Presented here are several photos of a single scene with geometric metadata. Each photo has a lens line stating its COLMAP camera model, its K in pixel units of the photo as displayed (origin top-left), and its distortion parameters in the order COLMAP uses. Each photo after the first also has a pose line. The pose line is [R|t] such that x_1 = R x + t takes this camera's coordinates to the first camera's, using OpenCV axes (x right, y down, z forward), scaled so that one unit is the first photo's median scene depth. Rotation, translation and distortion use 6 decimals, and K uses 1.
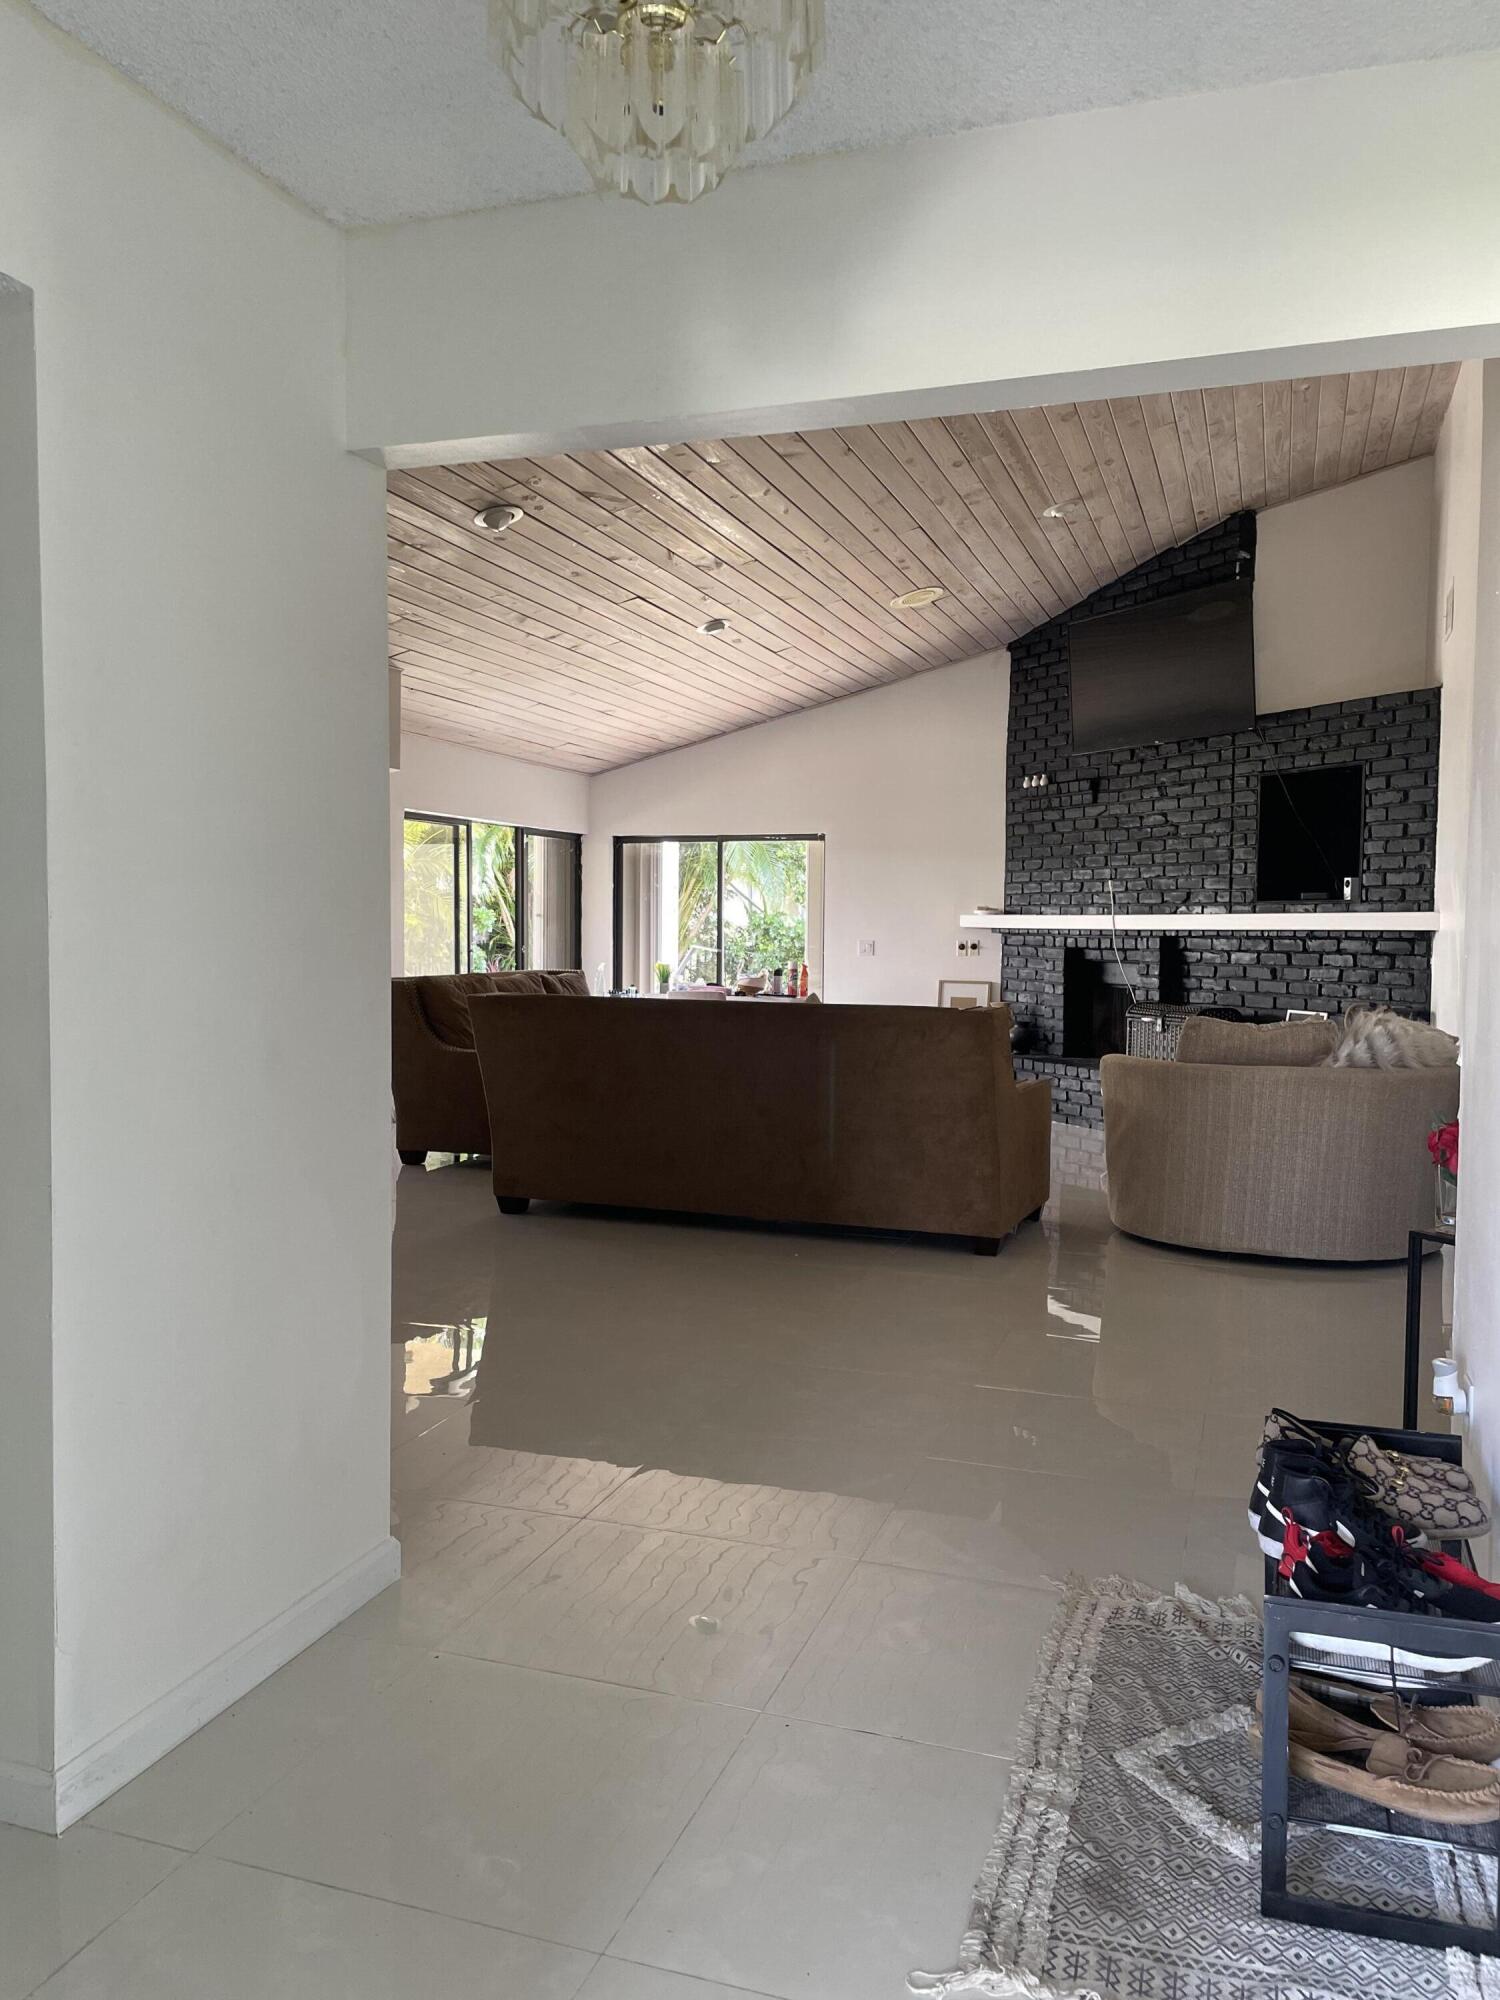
lens RADIAL K [[1500.9, 0, 747.7], [0, 1500.9, 1013.8], [0, 0, 1]] dist [0.080420, -0.096119]
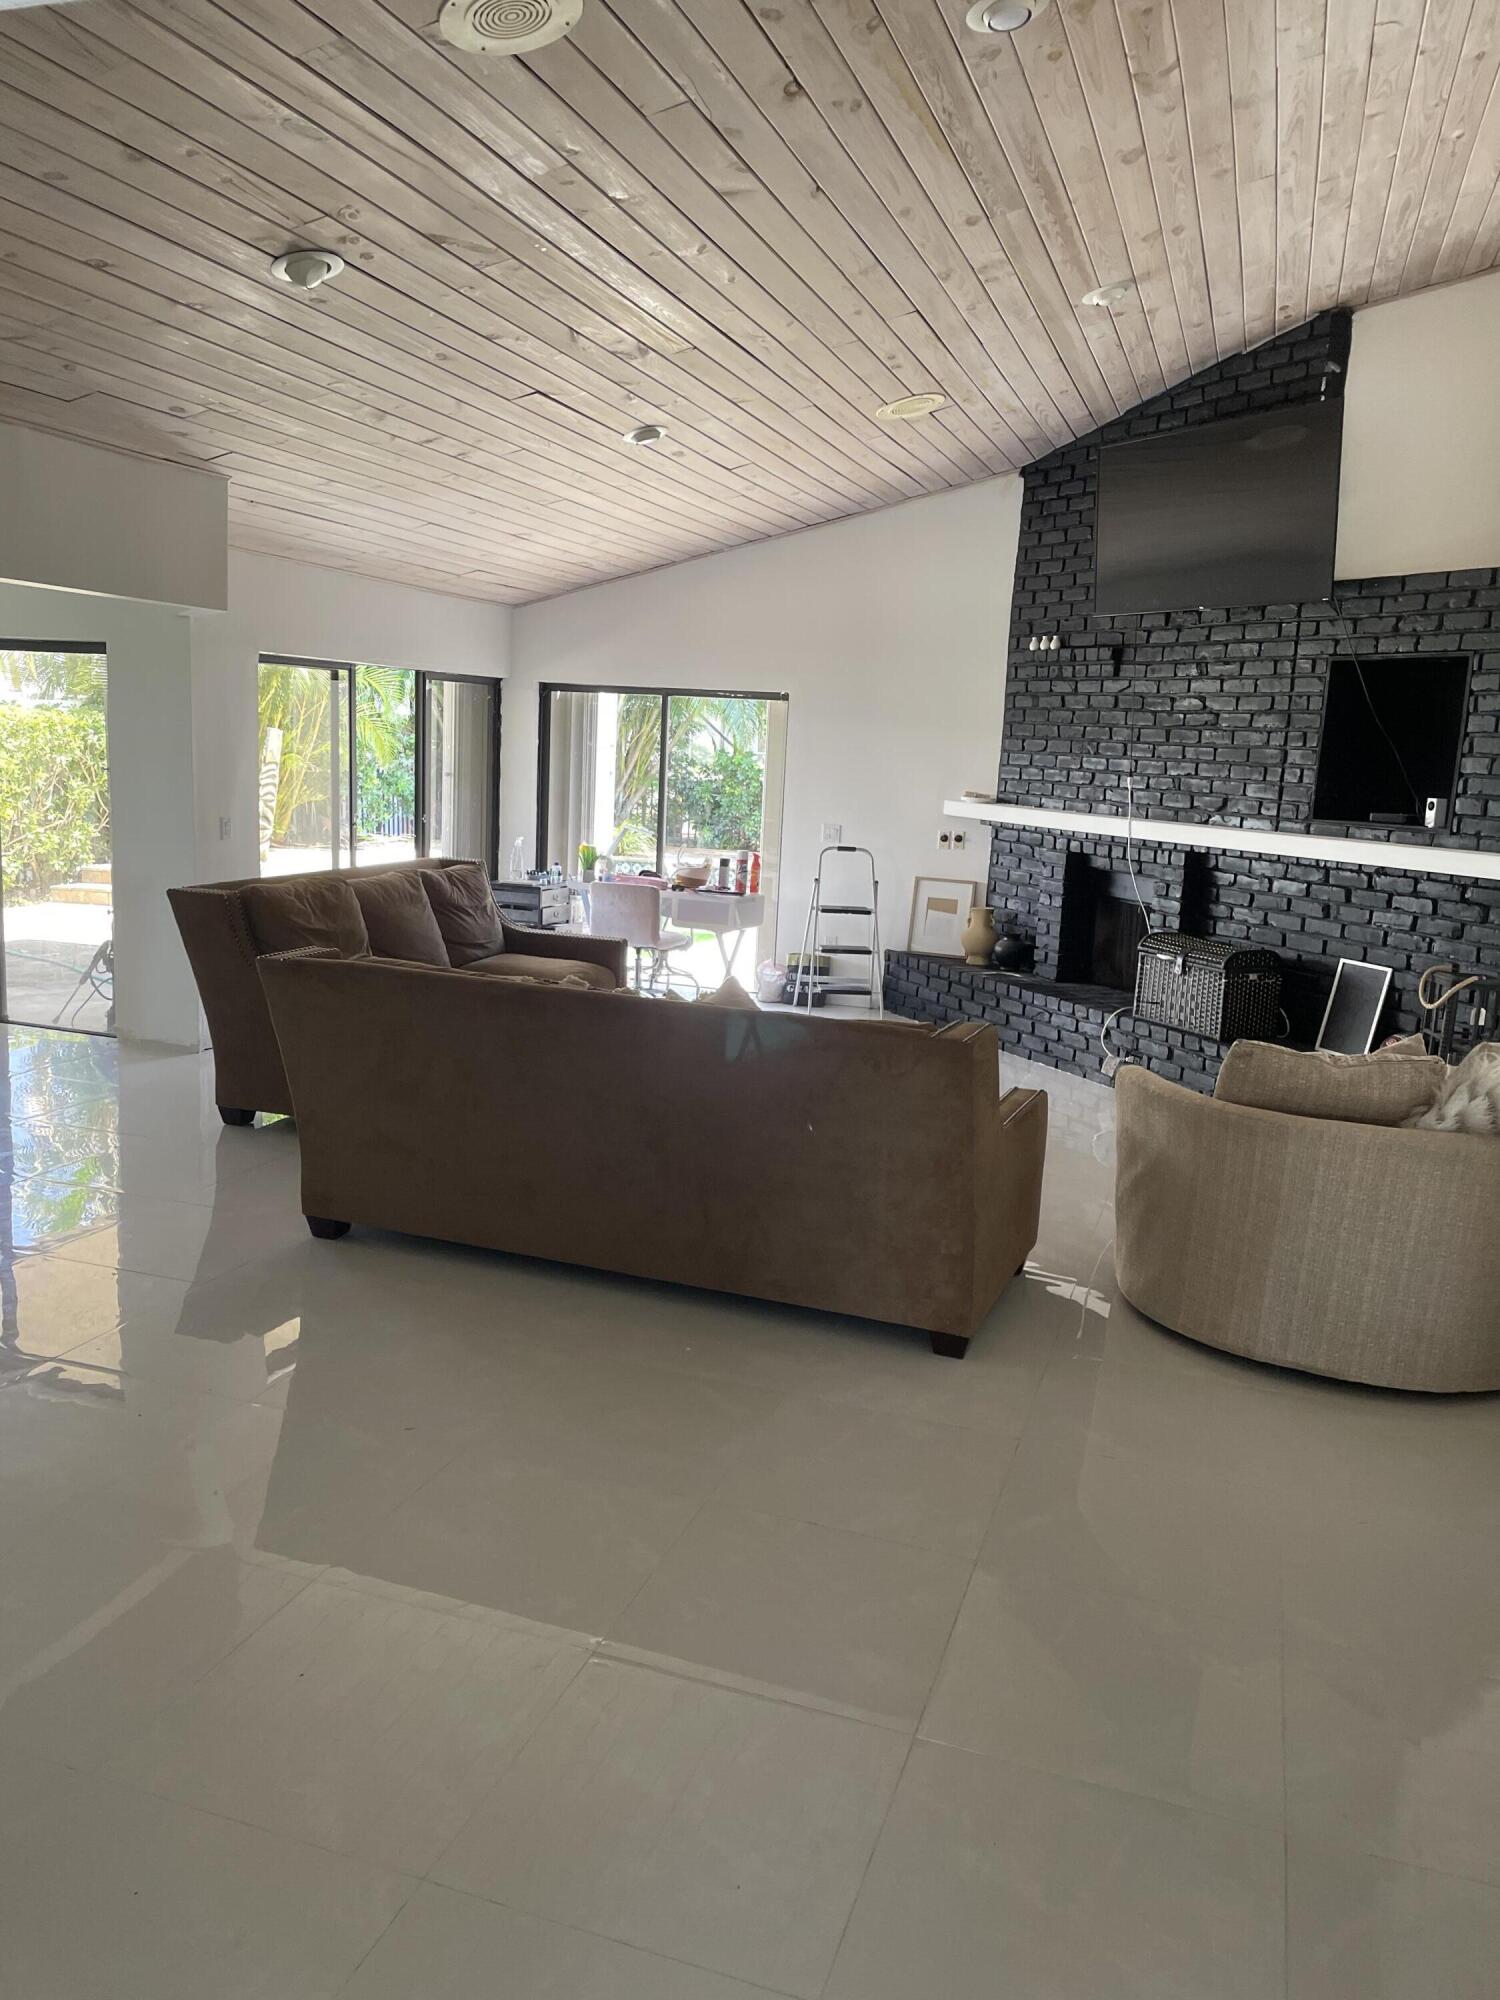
lens RADIAL K [[1500.9, 0, 738.9], [0, 1500.9, 1003.9], [0, 0, 1]] dist [0.080420, -0.096119]
pose [[0.999207, 0.038289, 0.010906, 0.025949], [-0.039313, 0.992180, 0.118465, -0.057453], [-0.006285, -0.118800, 0.992898, 0.181874]]
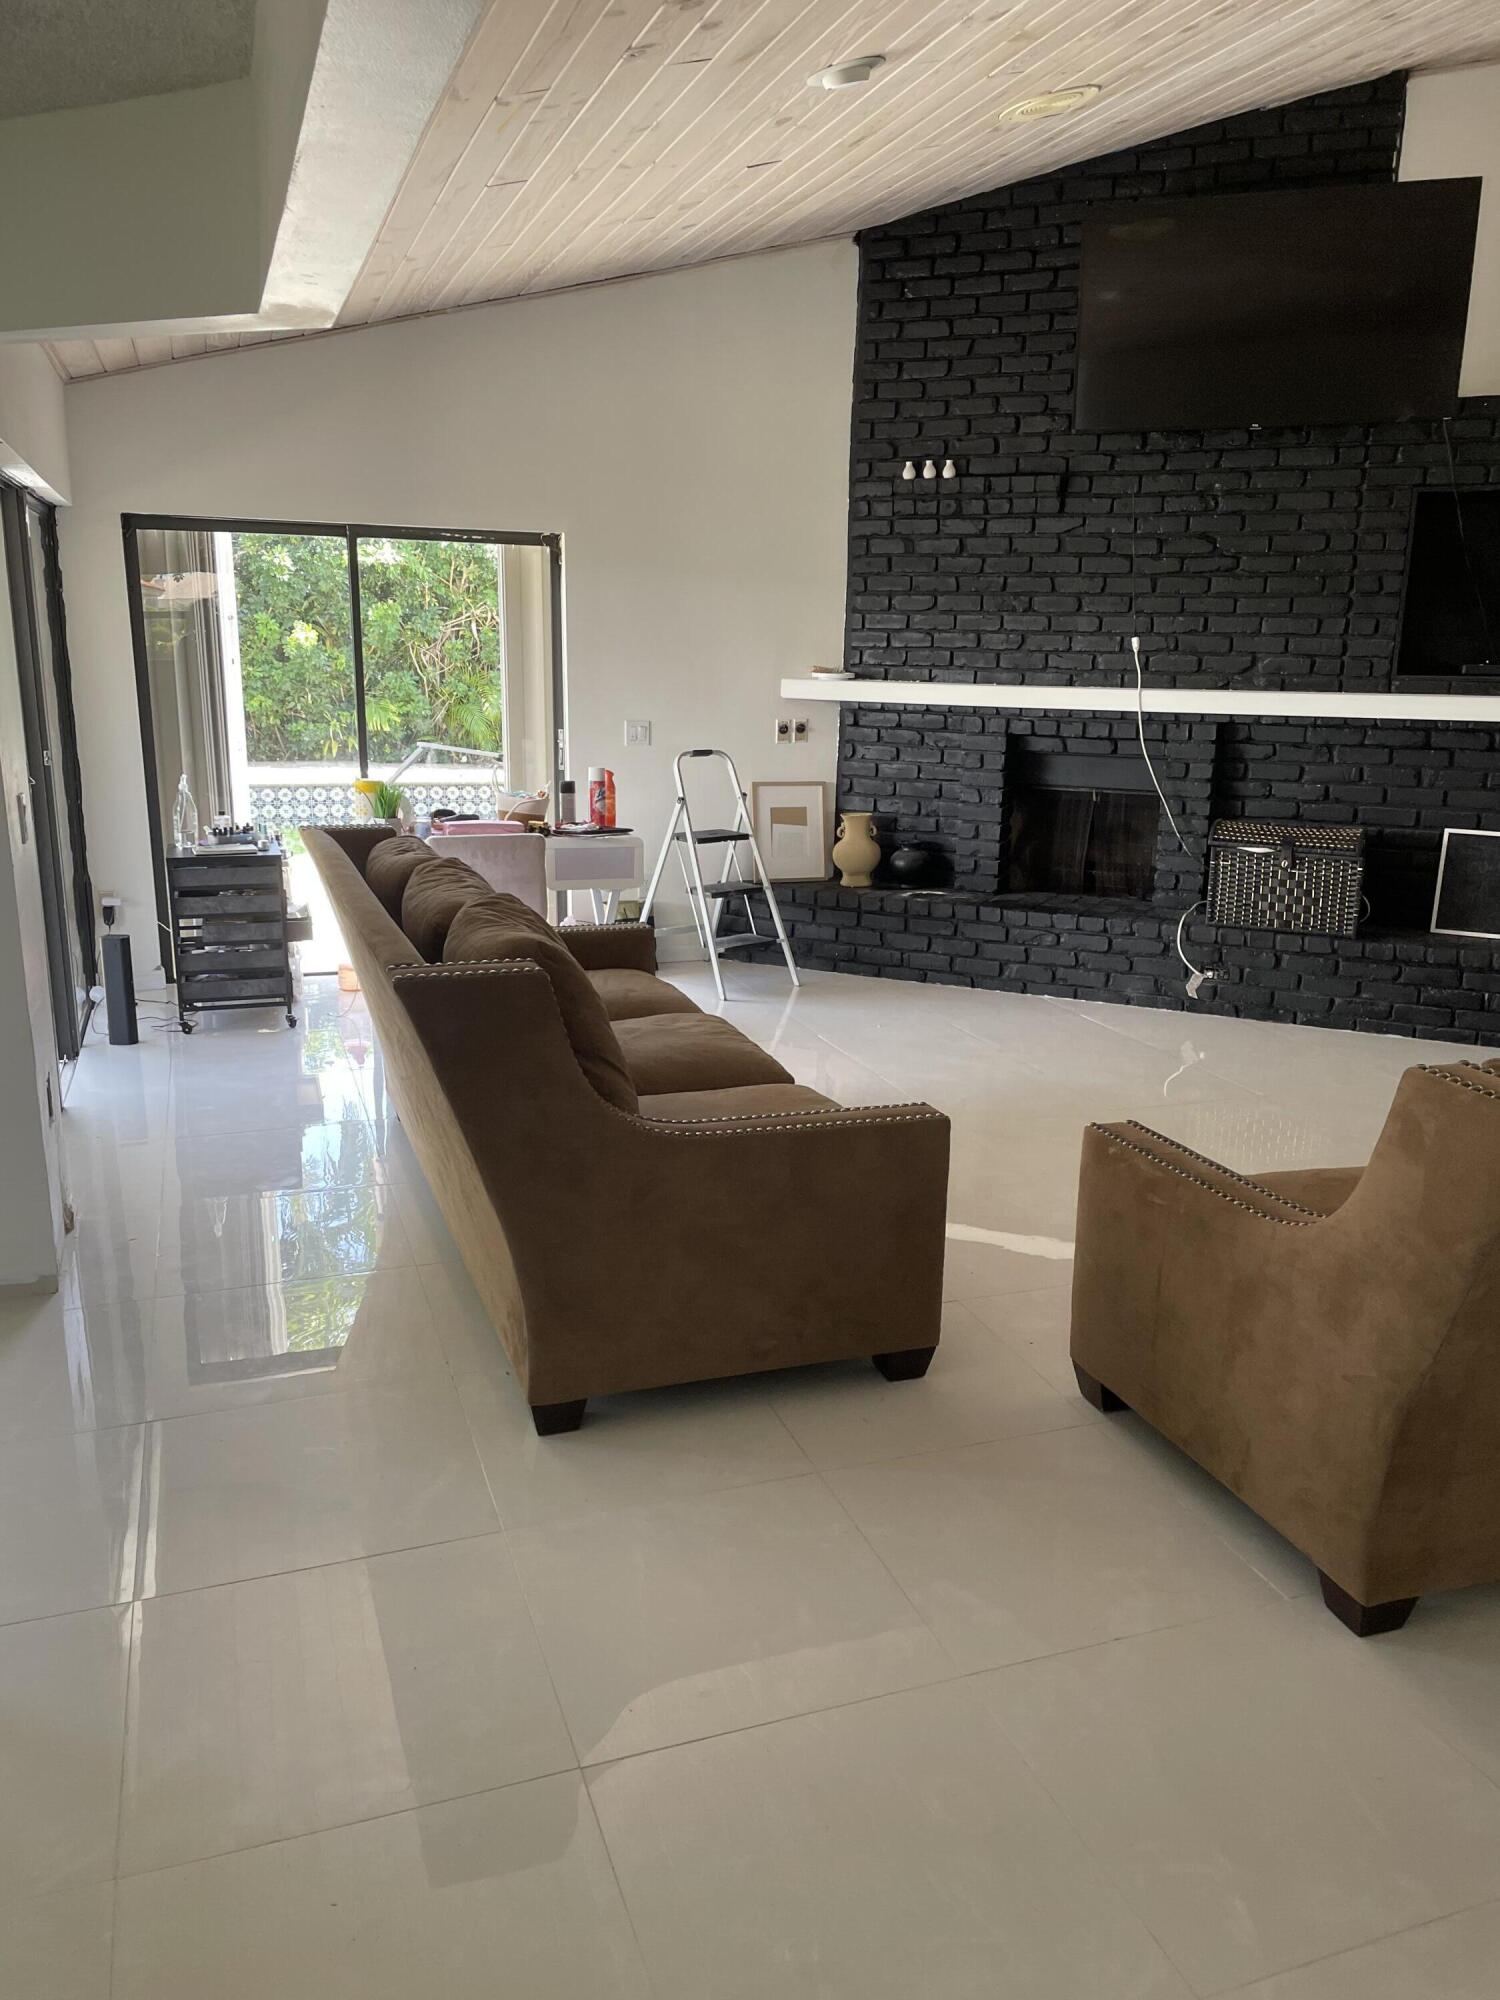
lens RADIAL K [[1500.9, 0, 751.2], [0, 1500.9, 1012.4], [0, 0, 1]] dist [0.080420, -0.096119]
pose [[0.774178, -0.148931, 0.615197, -0.347591], [0.025919, 0.978569, 0.204282, -0.069692], [-0.632437, -0.142205, 0.761447, 0.592702]]
